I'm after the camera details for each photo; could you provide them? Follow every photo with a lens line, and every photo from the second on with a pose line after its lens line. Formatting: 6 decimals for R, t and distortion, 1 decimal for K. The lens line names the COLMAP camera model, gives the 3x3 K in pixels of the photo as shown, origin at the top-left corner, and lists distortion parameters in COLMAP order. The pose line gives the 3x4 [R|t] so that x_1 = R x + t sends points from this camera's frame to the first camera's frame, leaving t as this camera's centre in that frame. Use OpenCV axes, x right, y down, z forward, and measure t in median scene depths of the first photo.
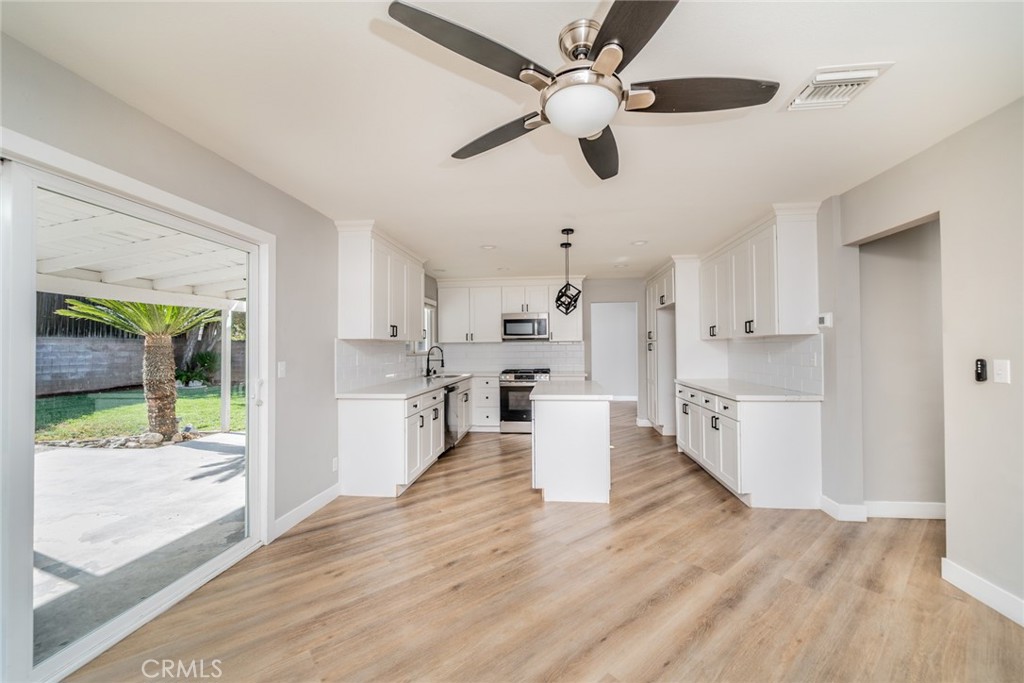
lens RADIAL K [[386.2, 0, 517.4], [0, 386.2, 343.4], [0, 0, 1]] dist [-0.003059, -0.000223]
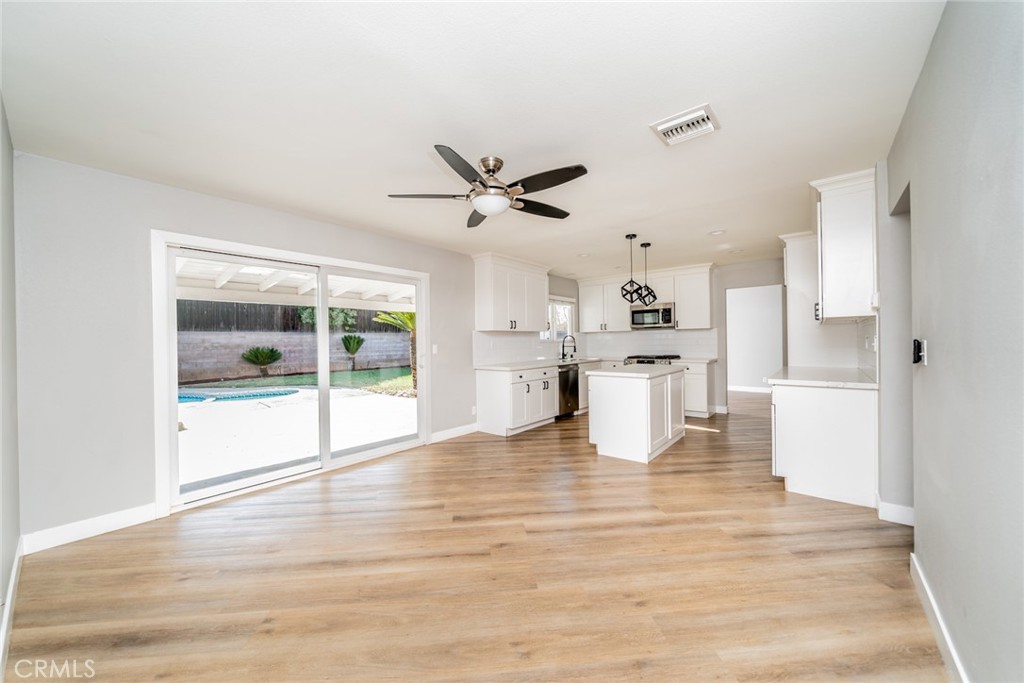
lens RADIAL K [[370.5, 0, 512.0], [0, 370.5, 341.5], [0, 0, 1]] dist [0.000150, 0.000054]
pose [[0.834366, -0.004293, -0.551194, 0.403015], [0.015943, 0.999739, 0.016346, 0.006864], [0.550980, -0.022426, 0.834217, -0.140685]]
